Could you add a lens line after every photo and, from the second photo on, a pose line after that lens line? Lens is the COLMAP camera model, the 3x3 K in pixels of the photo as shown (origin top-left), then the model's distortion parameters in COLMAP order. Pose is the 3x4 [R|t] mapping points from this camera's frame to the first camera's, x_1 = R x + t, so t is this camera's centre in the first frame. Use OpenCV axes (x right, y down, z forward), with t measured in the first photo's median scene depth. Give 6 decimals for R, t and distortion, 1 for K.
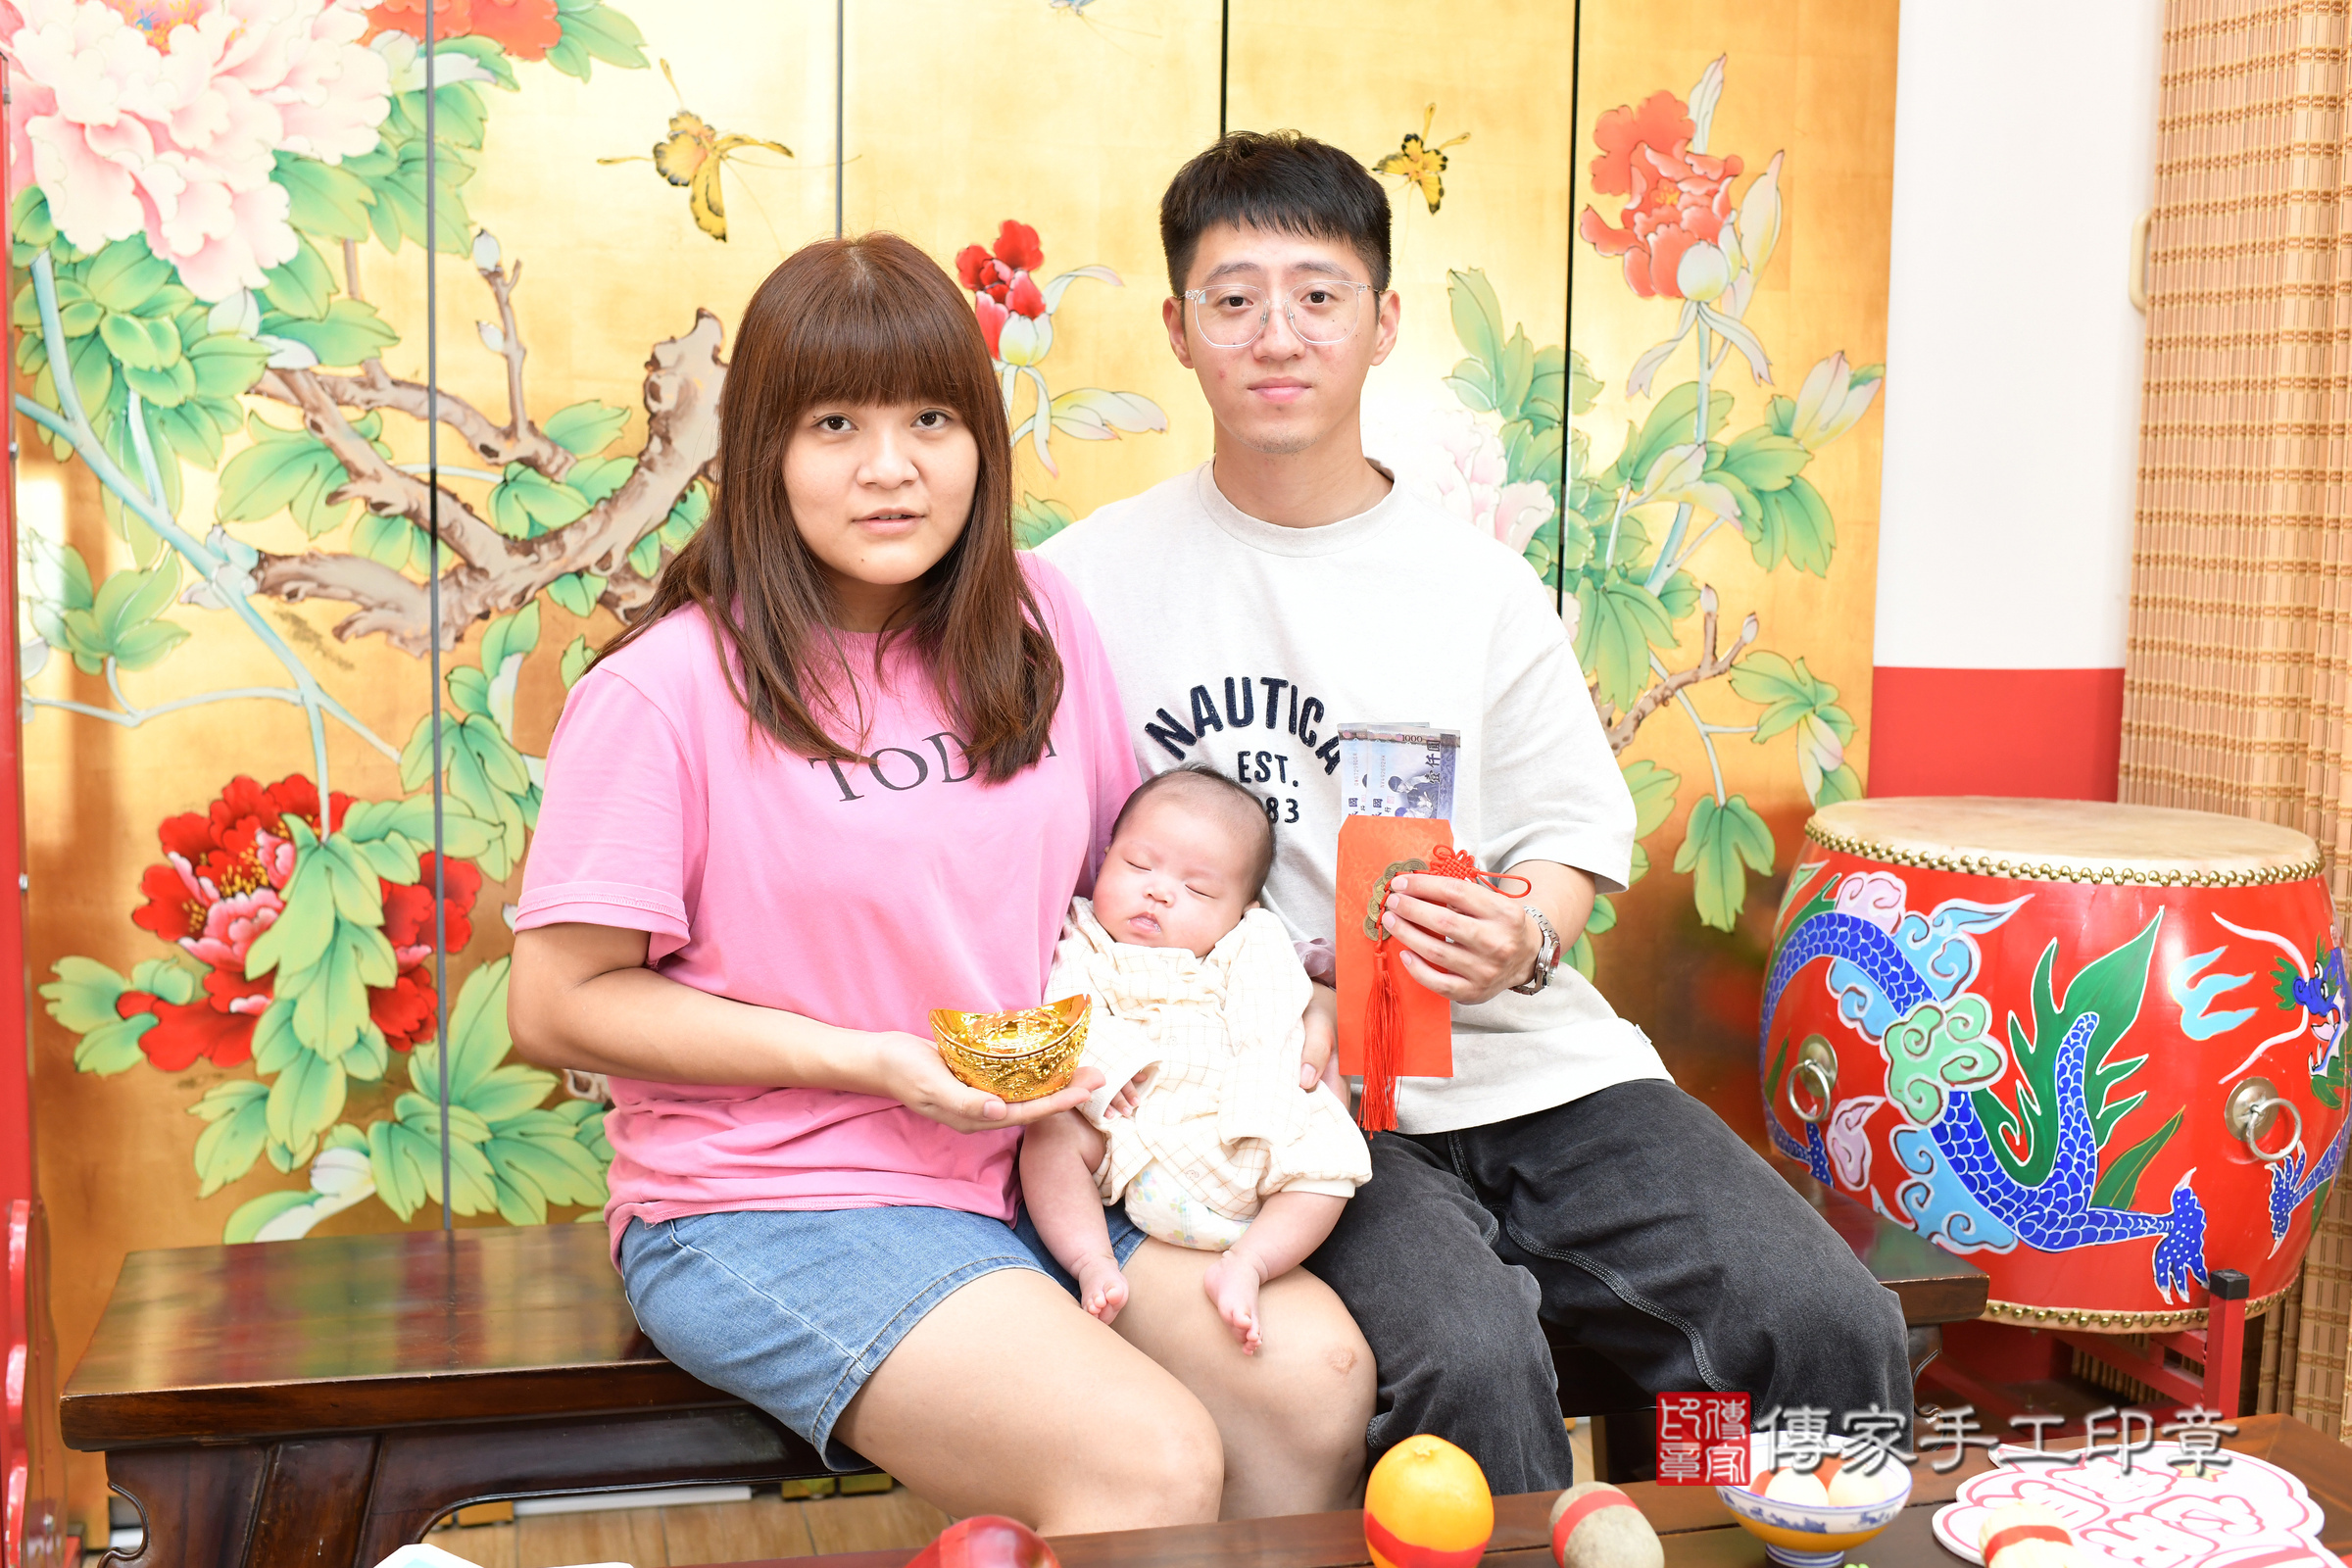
lens RADIAL K [[2500.4, 0, 1177.3], [0, 2500.4, 789.7], [0, 0, 1]] dist [-0.055871, 0.000000]
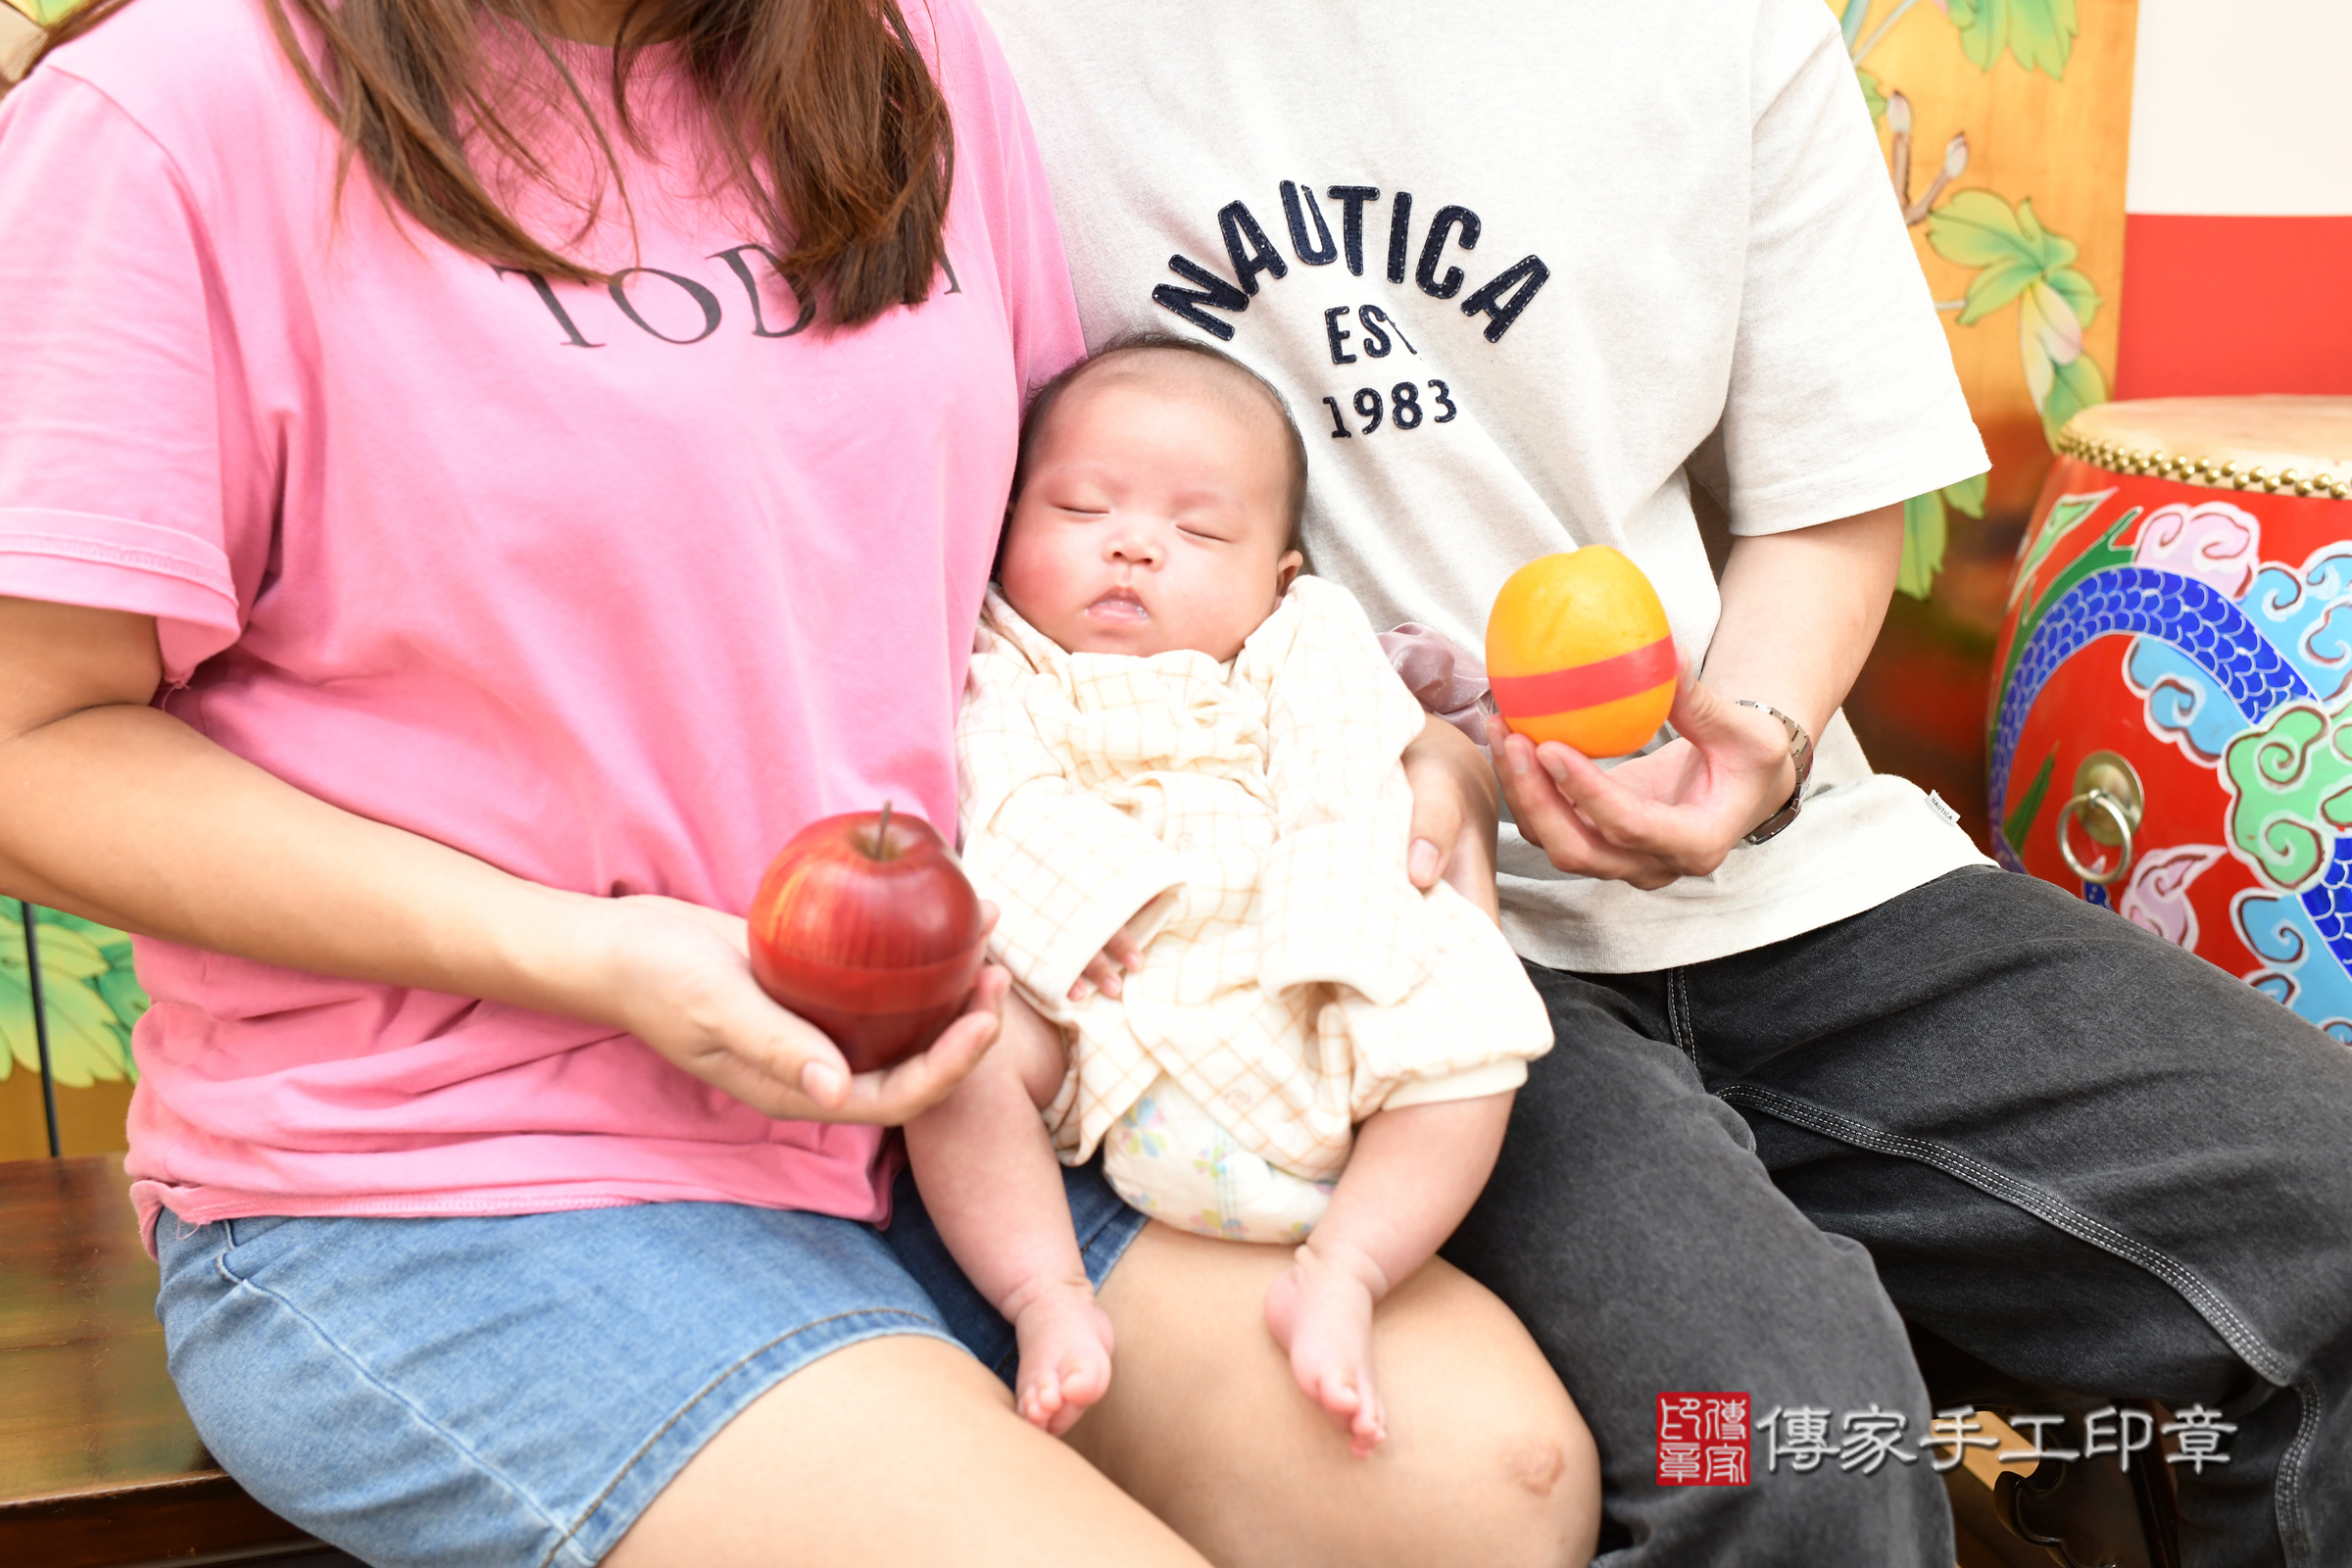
lens RADIAL K [[2500.4, 0, 1174.6], [0, 2500.4, 765.6], [0, 0, 1]] dist [-0.055871, 0.000000]
pose [[0.999051, -0.031646, 0.029926, -0.011959], [0.027906, 0.992616, 0.118043, 0.017175], [-0.033440, -0.117095, 0.992557, 0.358805]]
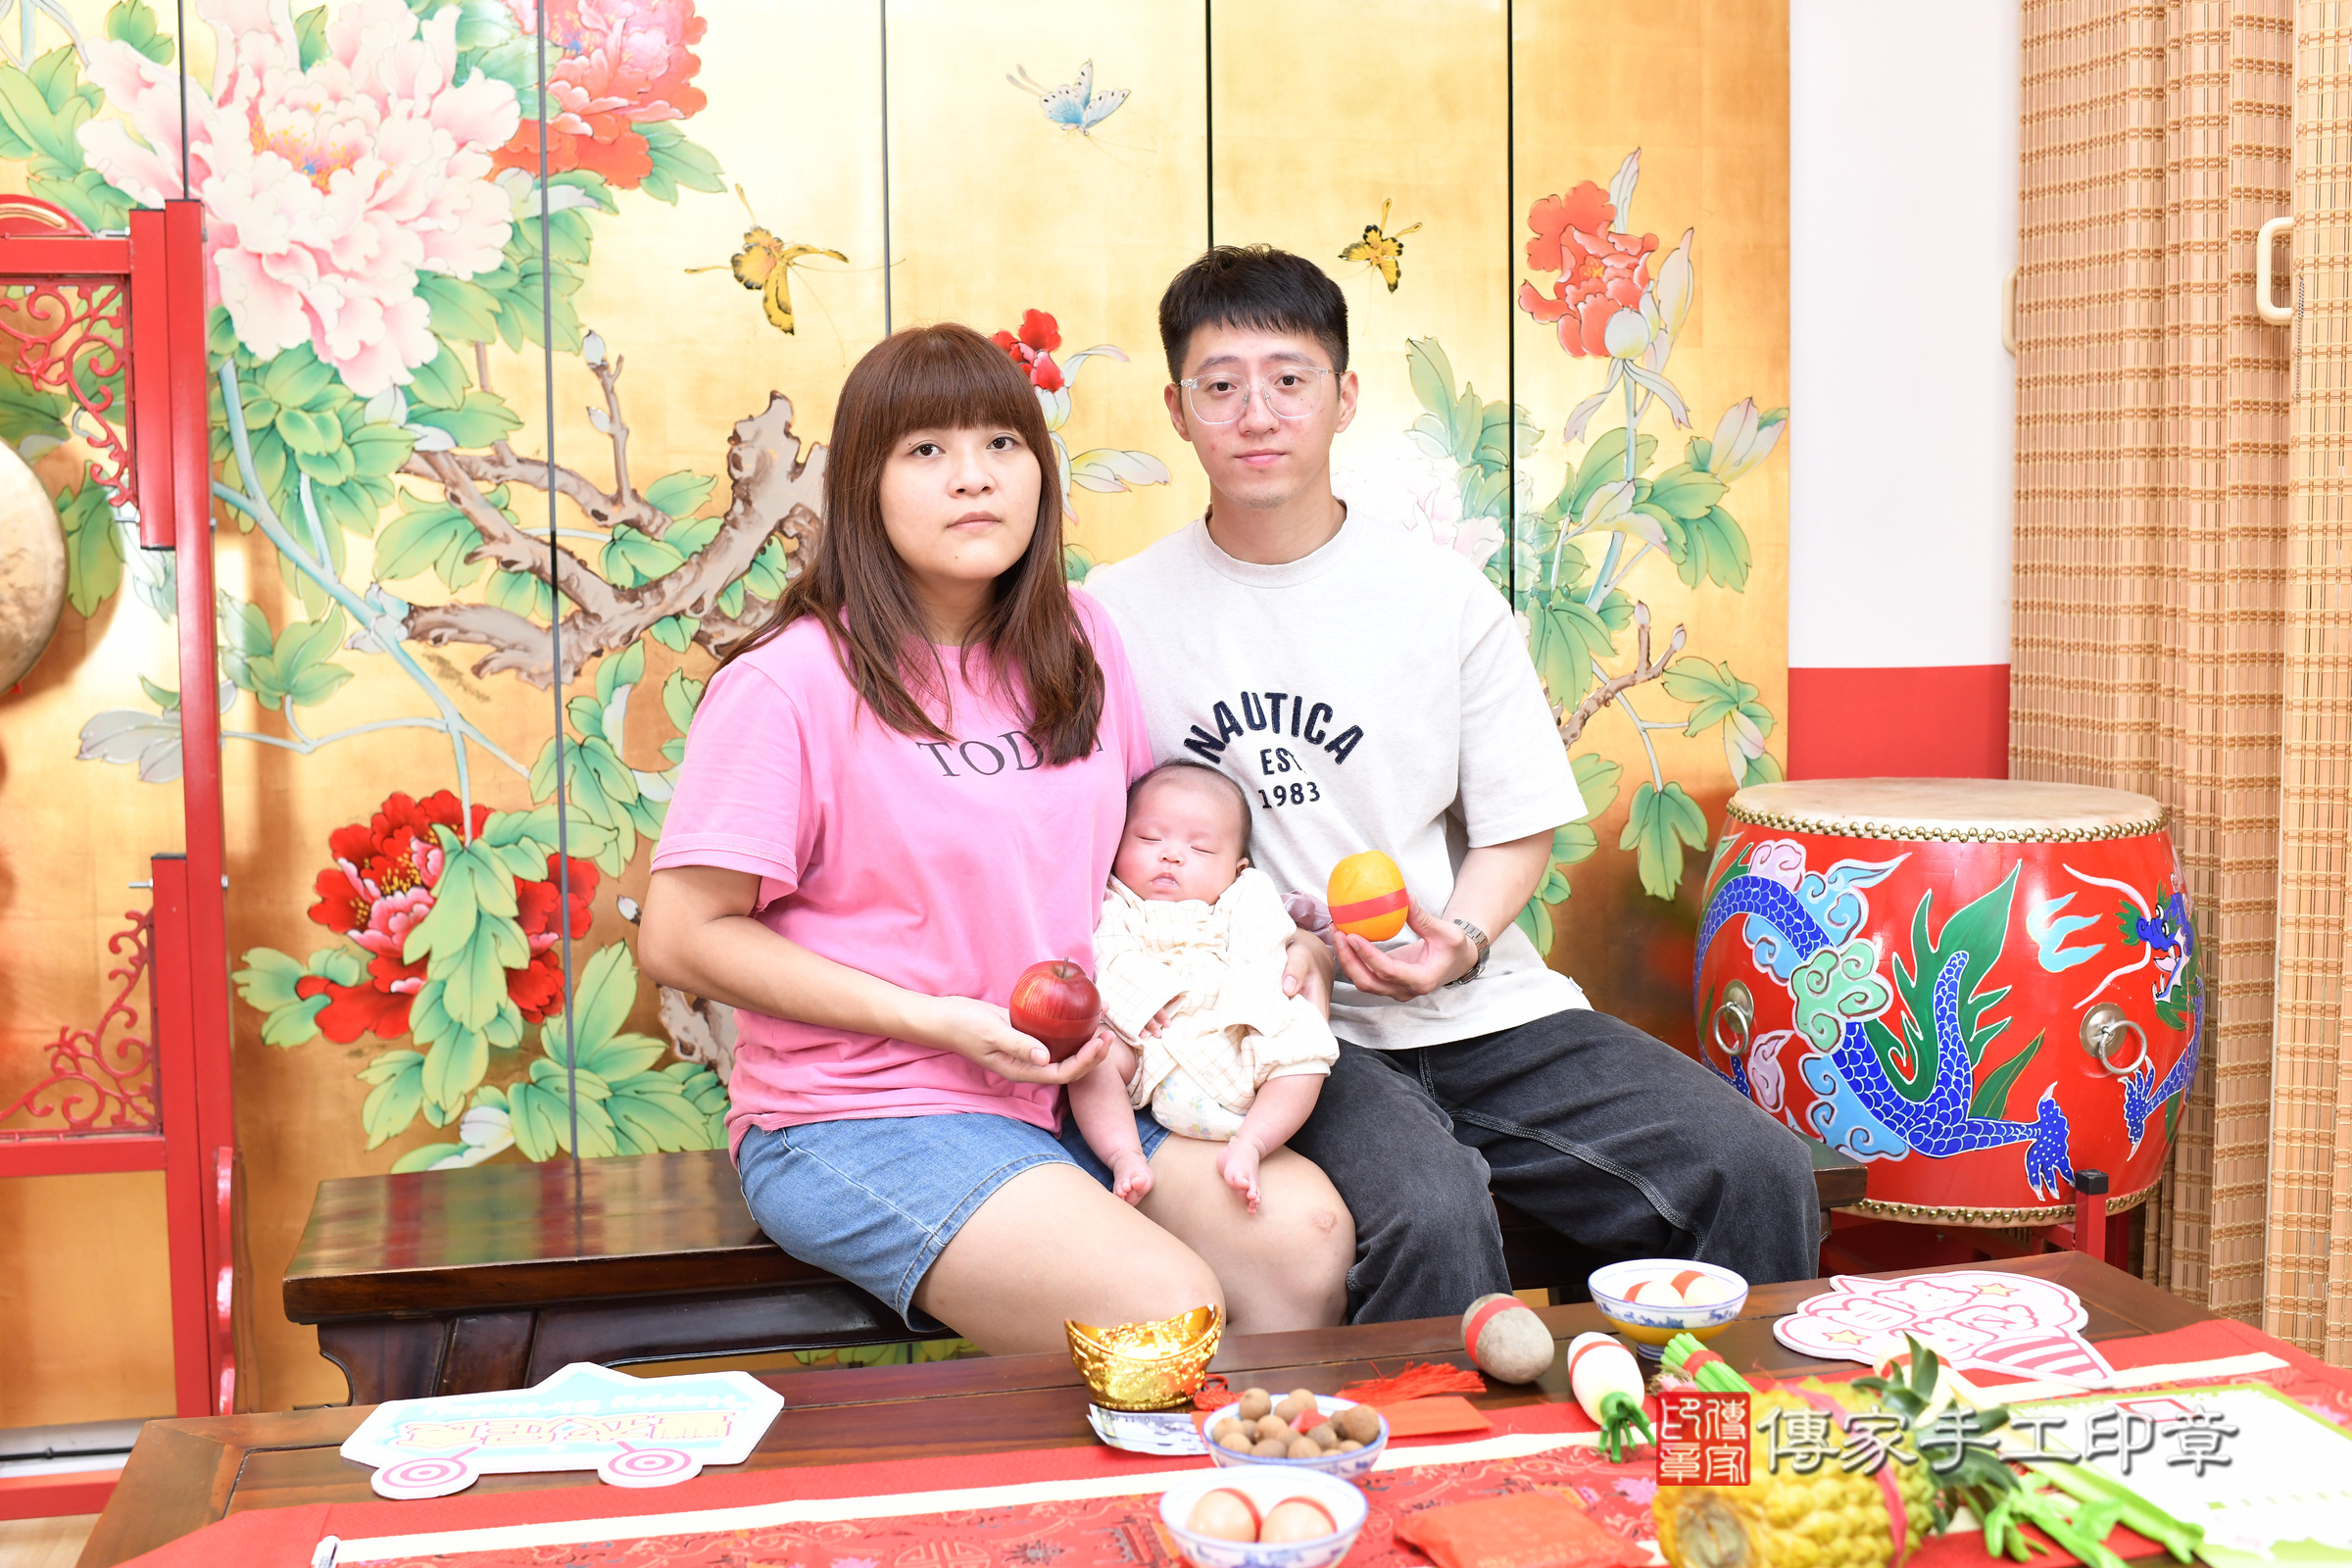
lens RADIAL K [[2500.4, 0, 1167.2], [0, 2500.4, 752.5], [0, 0, 1]] dist [-0.055871, 0.000000]
pose [[0.999546, -0.026158, -0.014973, 0.009649], [0.025674, 0.999170, -0.031631, 0.021846], [0.015788, 0.031232, 0.999387, -0.183571]]
